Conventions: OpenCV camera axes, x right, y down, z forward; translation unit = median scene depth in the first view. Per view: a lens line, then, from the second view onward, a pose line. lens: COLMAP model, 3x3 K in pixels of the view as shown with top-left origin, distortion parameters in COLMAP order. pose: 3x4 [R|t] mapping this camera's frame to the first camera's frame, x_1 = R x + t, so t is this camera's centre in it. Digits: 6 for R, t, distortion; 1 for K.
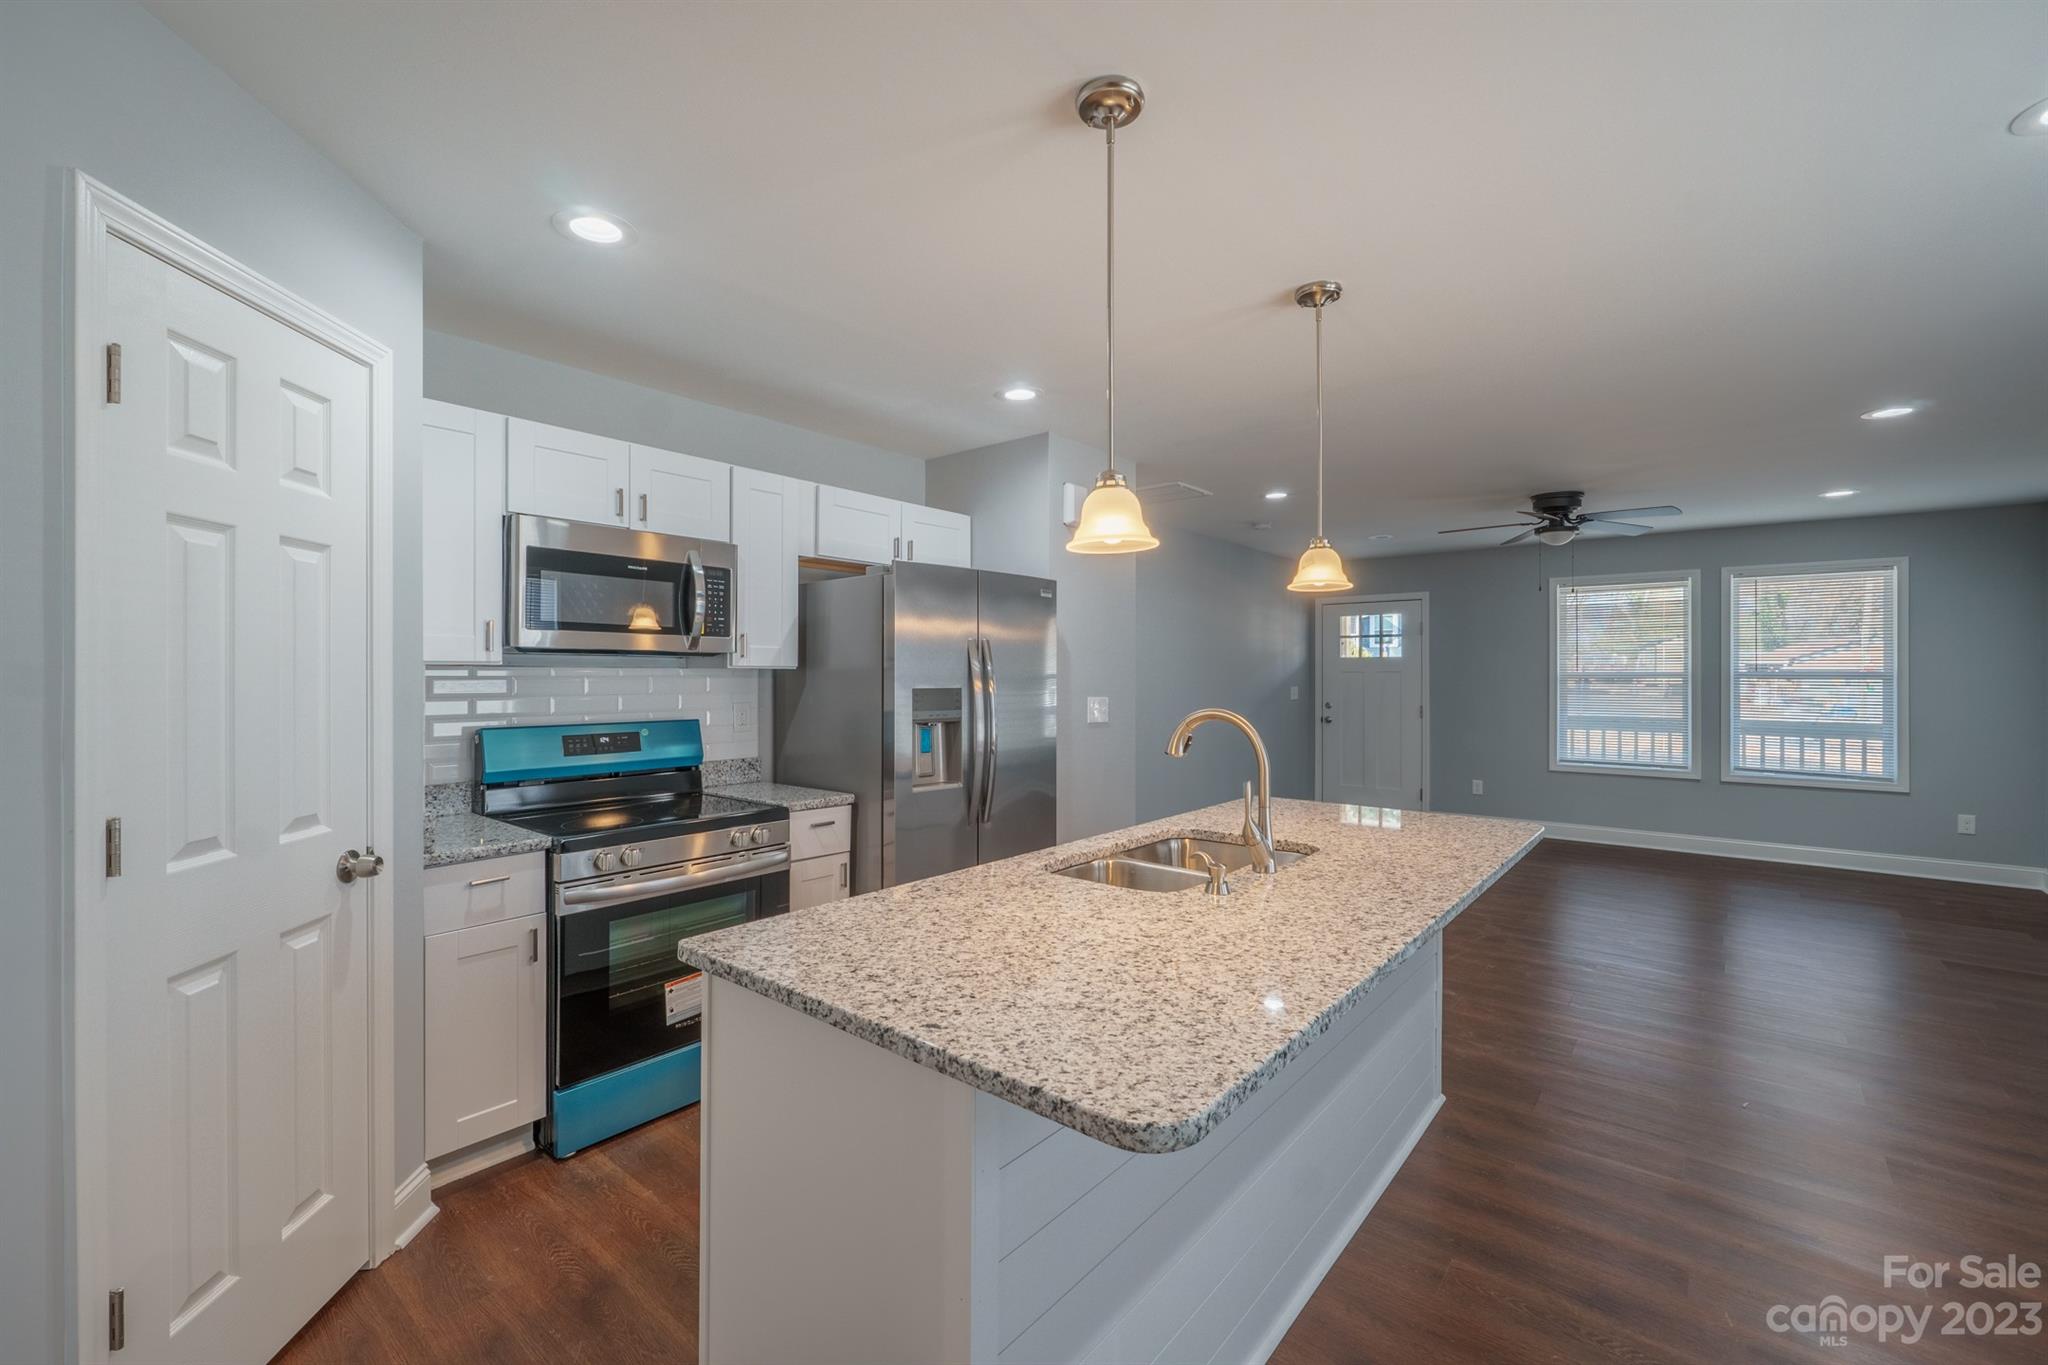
lens RADIAL K [[856.3, 0, 1017.1], [0, 856.3, 677.4], [0, 0, 1]] dist [-0.007540, -0.001588]
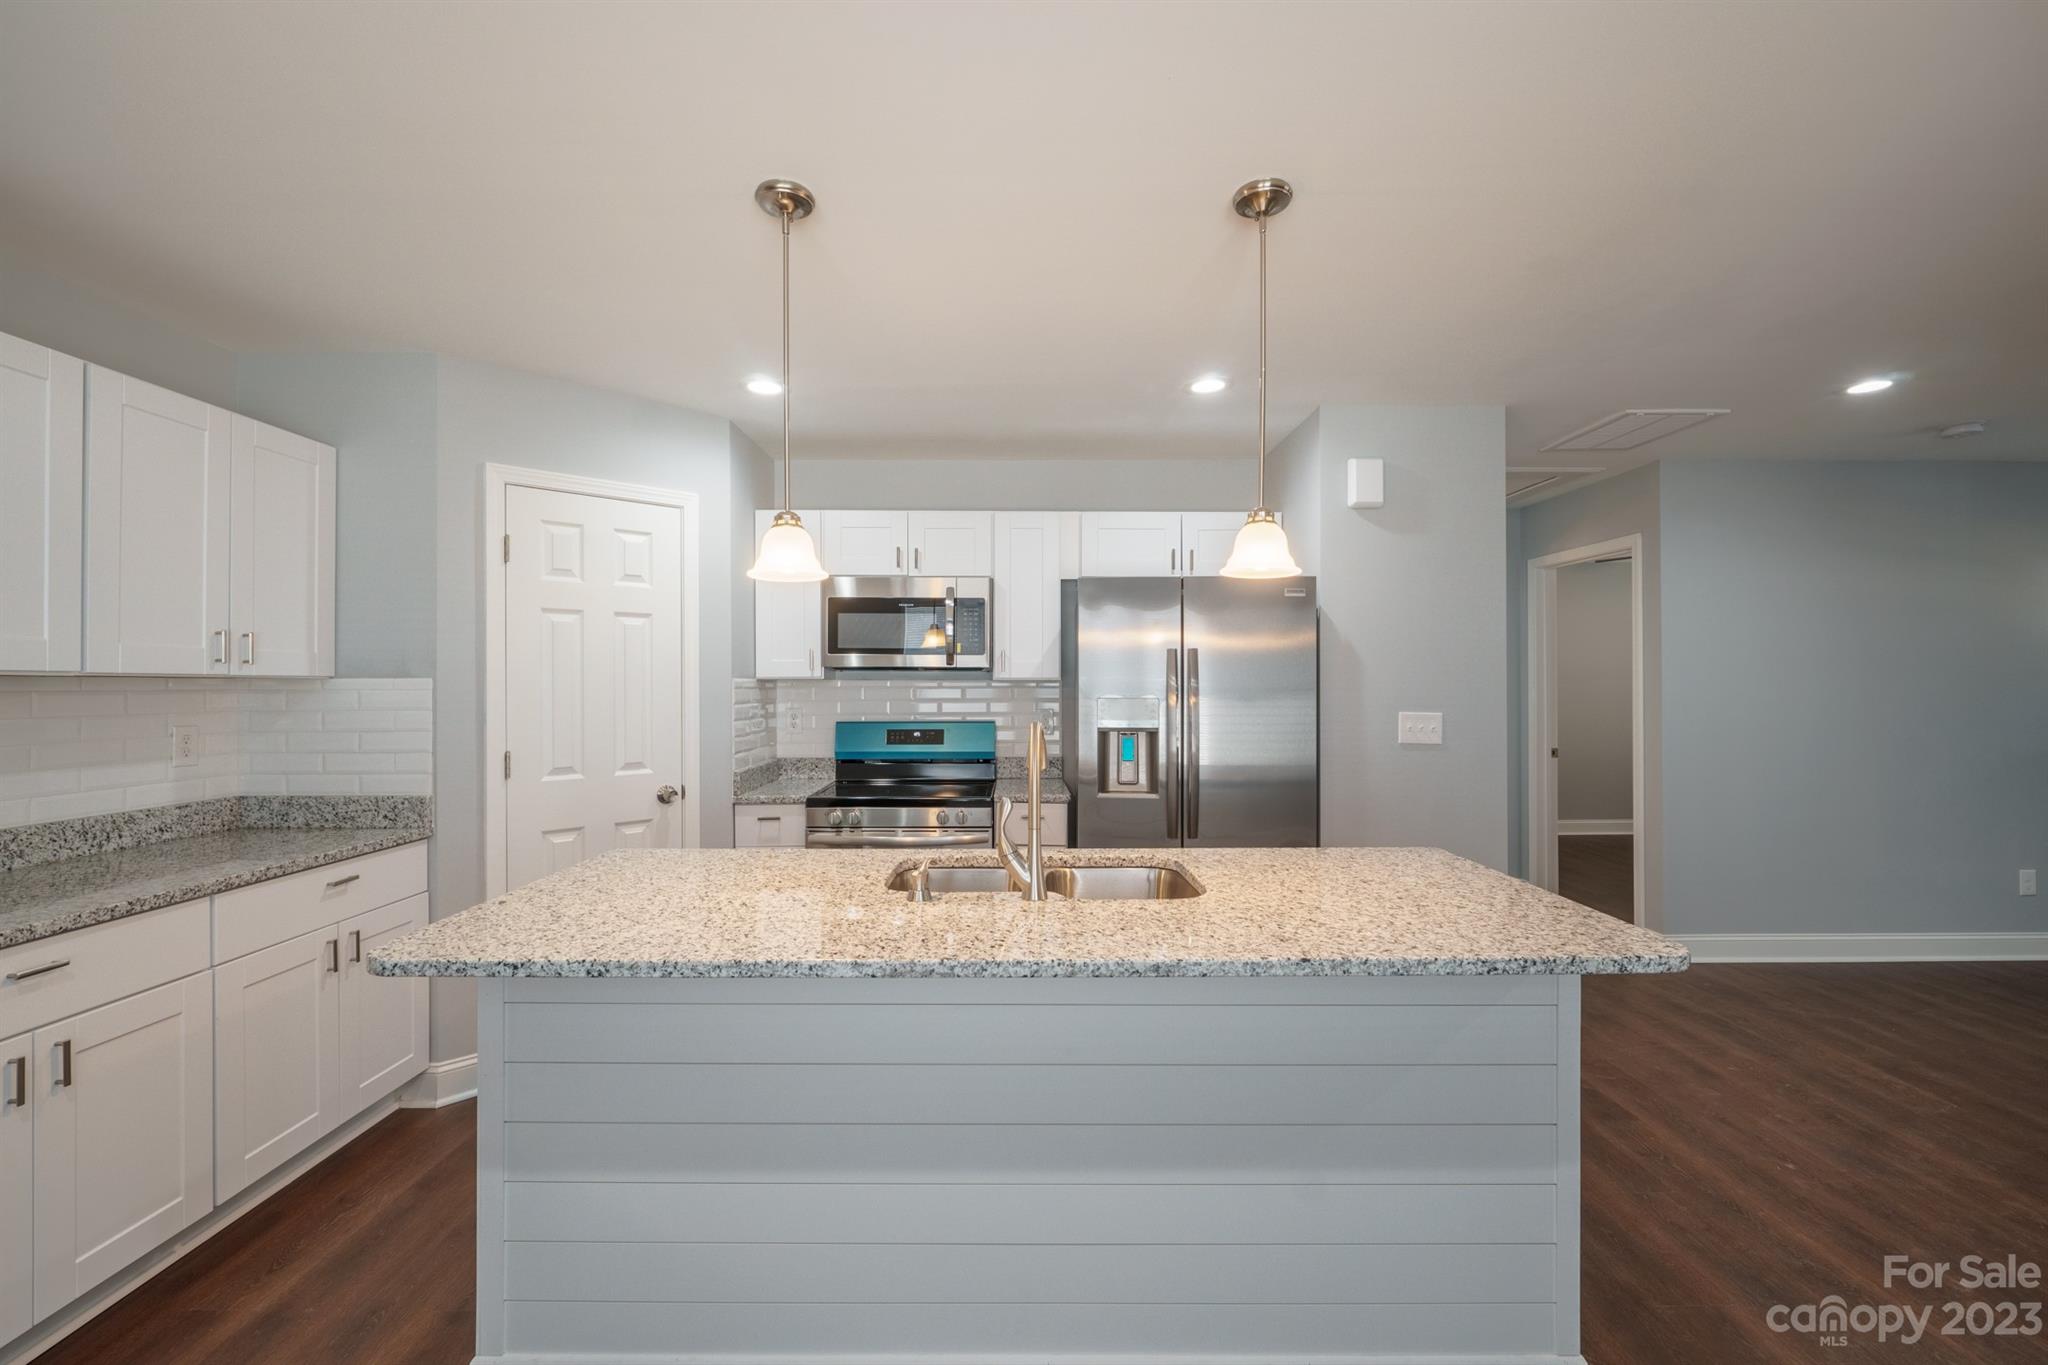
lens RADIAL K [[856.3, 0, 1013.8], [0, 856.3, 685.8], [0, 0, 1]] dist [-0.007540, -0.001588]
pose [[0.645329, 0.000905, -0.763904, 0.597837], [-0.001170, 0.999999, 0.000196, -0.002359], [0.763904, 0.000767, 0.645330, 0.234180]]
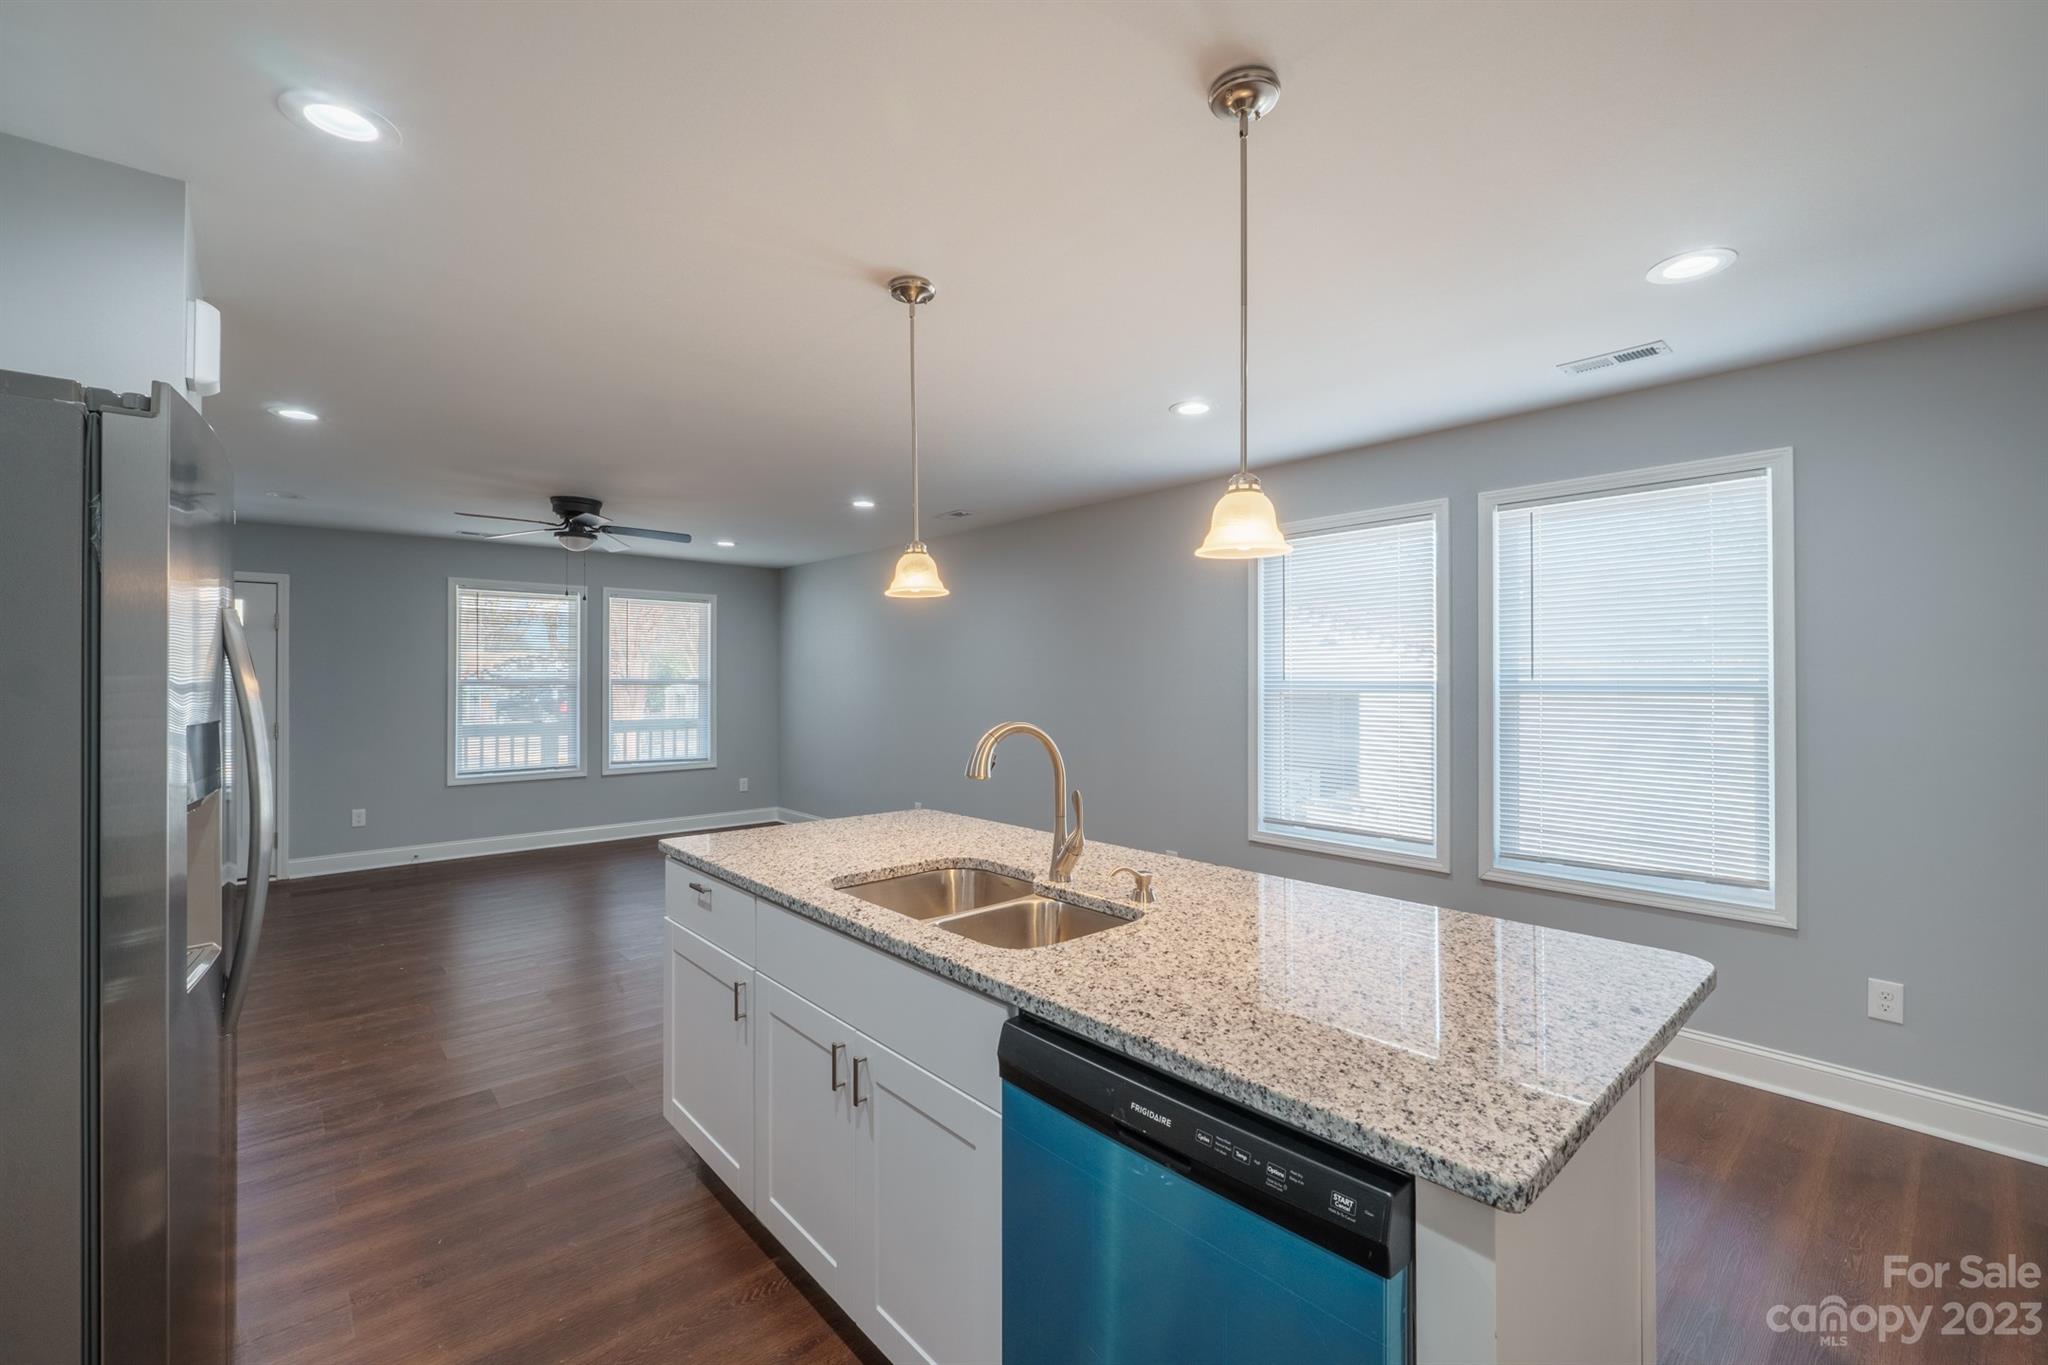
lens RADIAL K [[856.3, 0, 1025.4], [0, 856.3, 675.1], [0, 0, 1]] dist [-0.007540, -0.001588]
pose [[0.137285, 0.005696, 0.990515, -0.439619], [0.004029, 0.999972, -0.006308, -0.004946], [-0.990523, 0.004857, 0.137258, 0.556259]]
